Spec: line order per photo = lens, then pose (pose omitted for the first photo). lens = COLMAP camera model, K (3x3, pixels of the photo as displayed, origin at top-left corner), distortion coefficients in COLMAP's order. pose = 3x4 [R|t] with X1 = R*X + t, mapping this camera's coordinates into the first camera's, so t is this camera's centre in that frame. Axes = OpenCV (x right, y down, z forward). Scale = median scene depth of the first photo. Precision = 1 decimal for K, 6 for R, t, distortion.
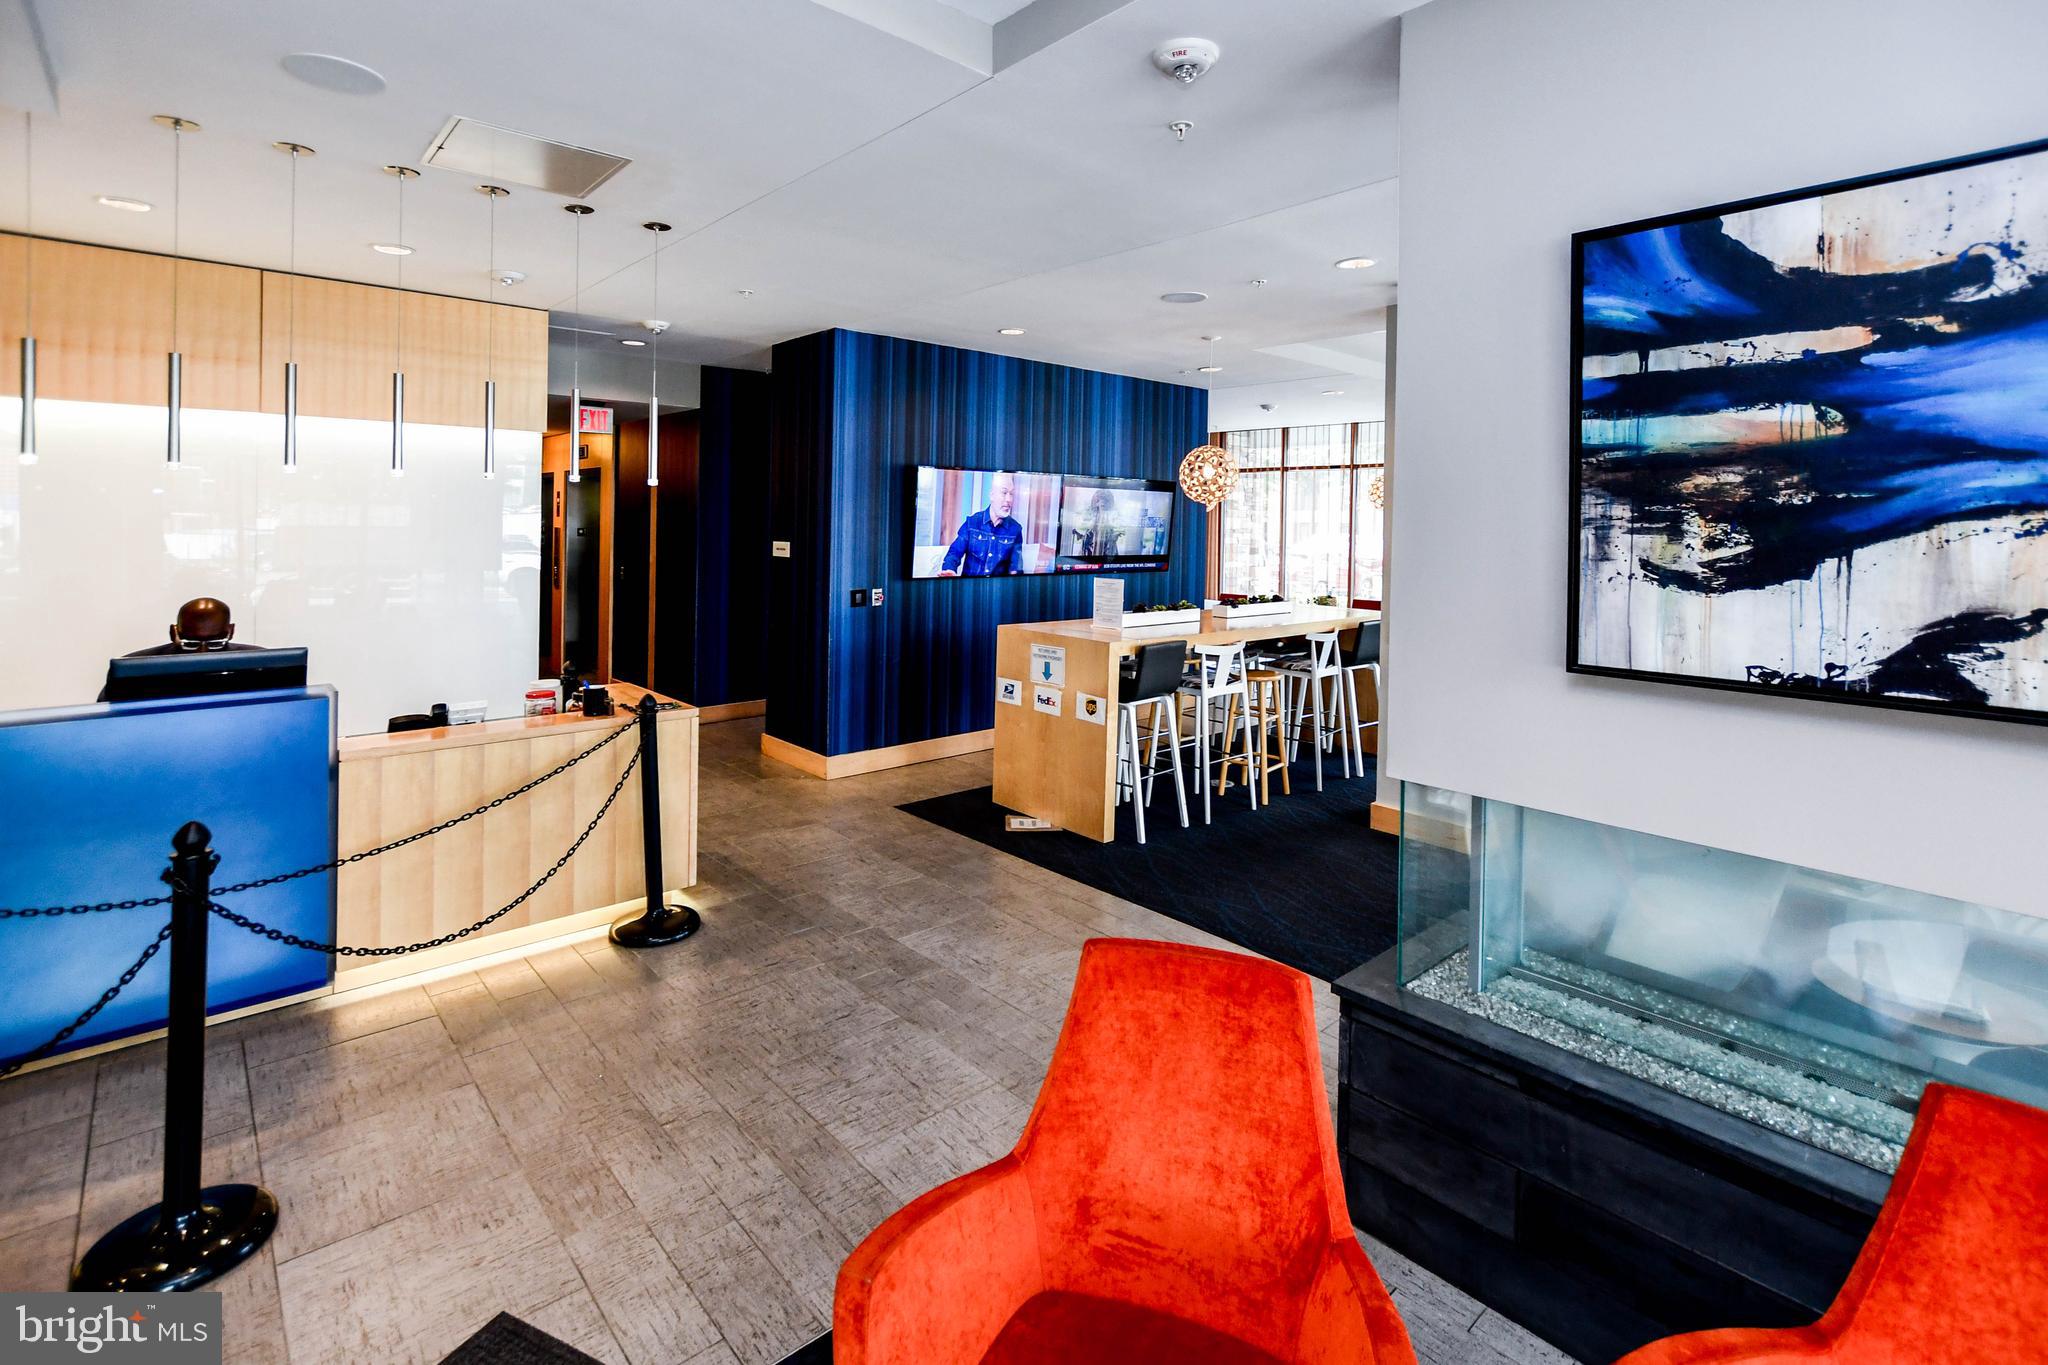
lens RADIAL K [[924.9, 0, 938.9], [0, 924.9, 545.7], [0, 0, 1]] dist [-0.009658, 0.002161]
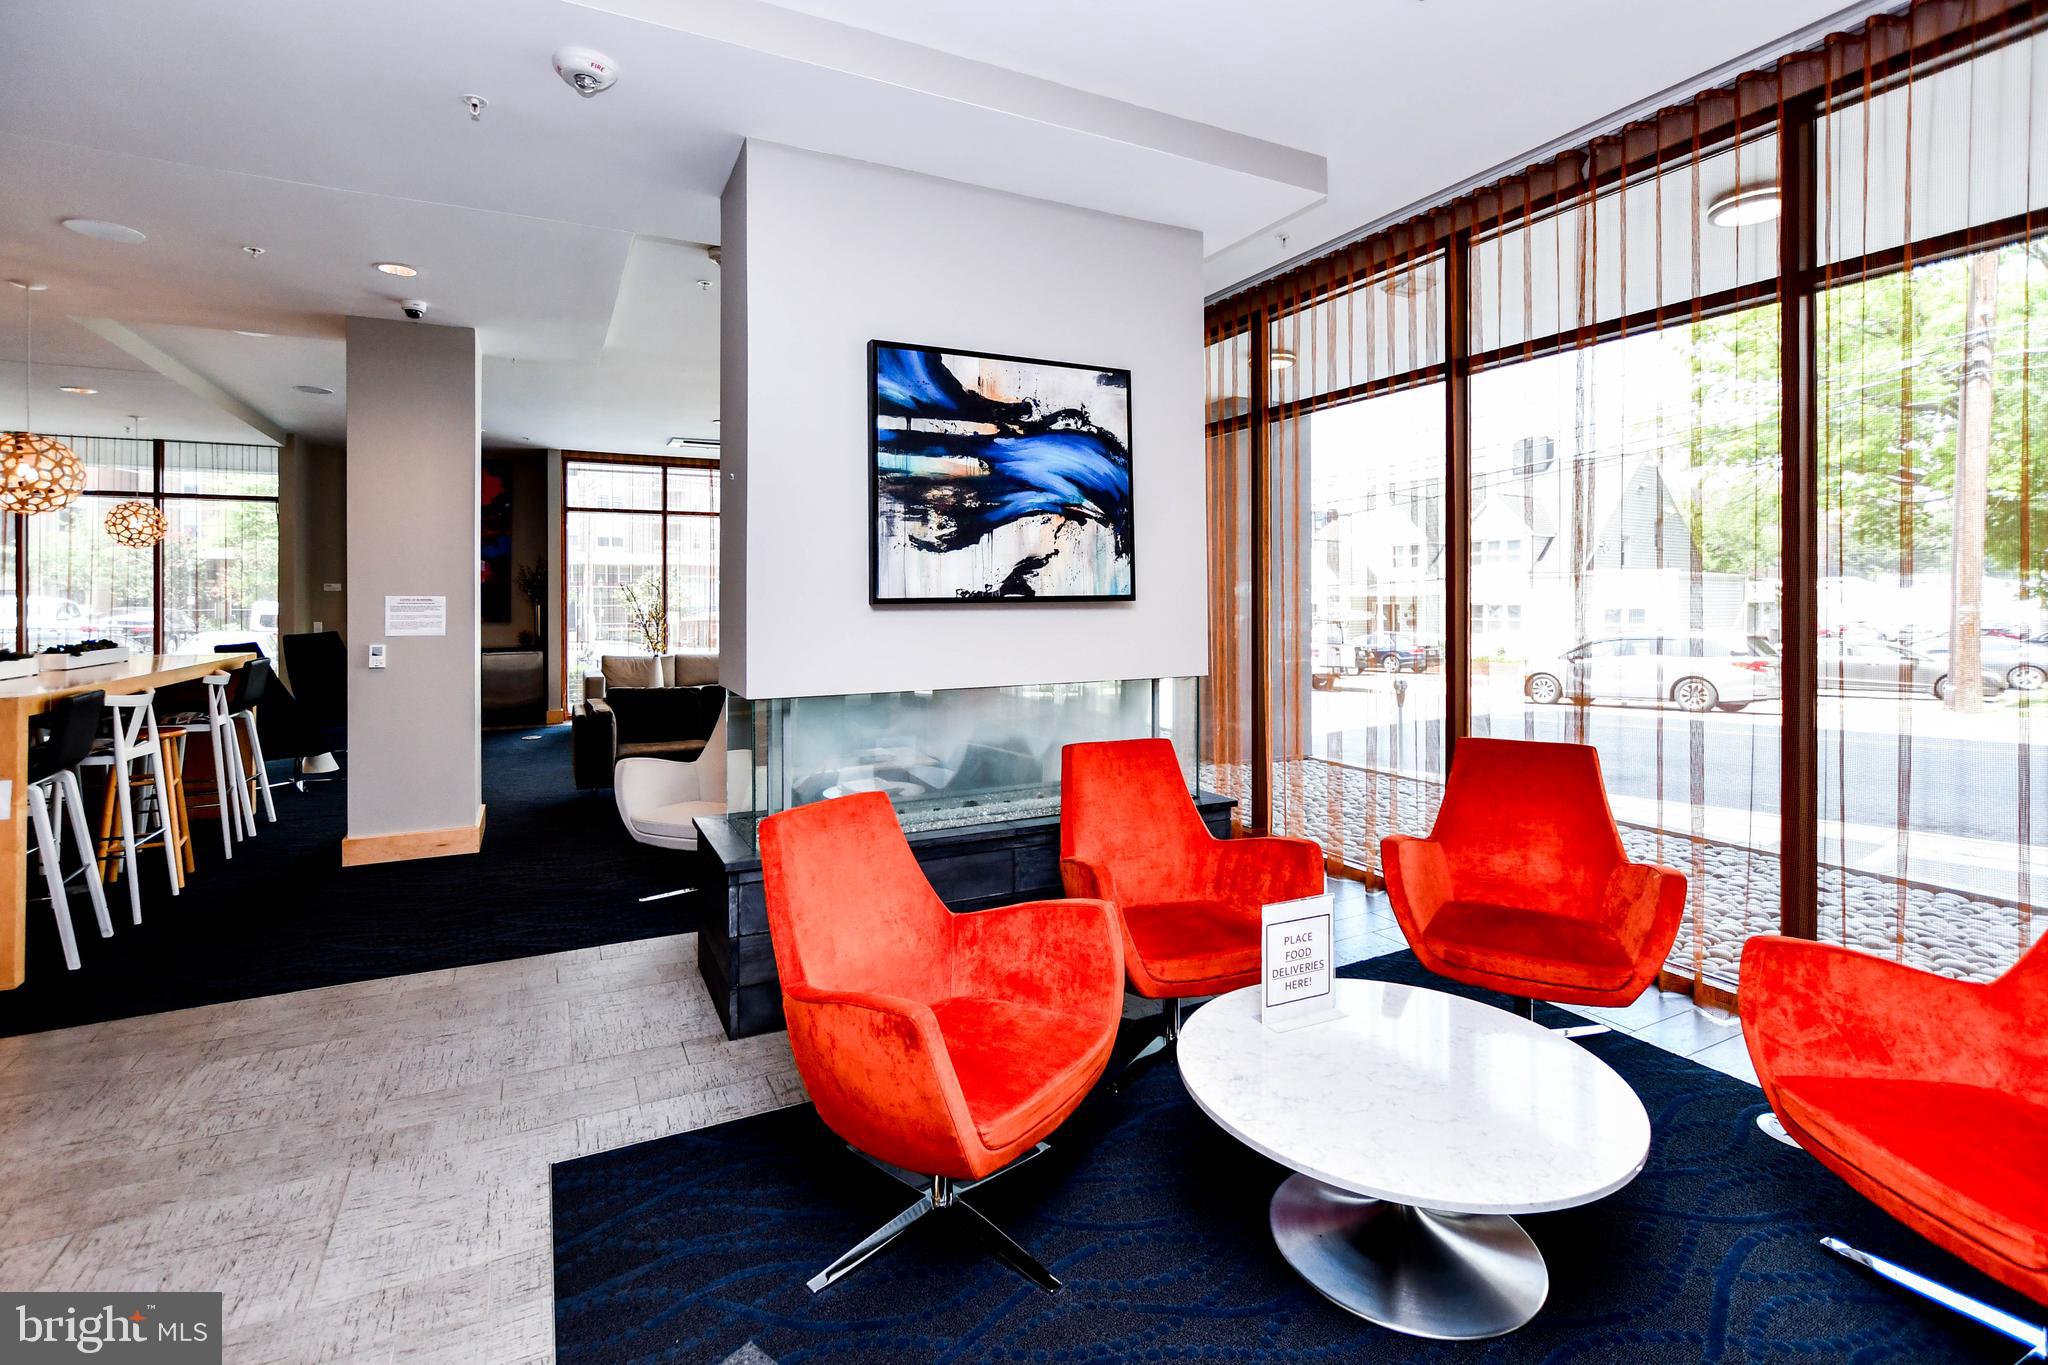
lens RADIAL K [[924.9, 0, 993.4], [0, 924.9, 587.9], [0, 0, 1]] dist [-0.009658, 0.002161]
pose [[0.283784, -0.006767, 0.958864, -0.933953], [0.015438, 0.999878, 0.002488, 0.118985], [-0.958764, 0.014097, 0.283854, 0.356853]]
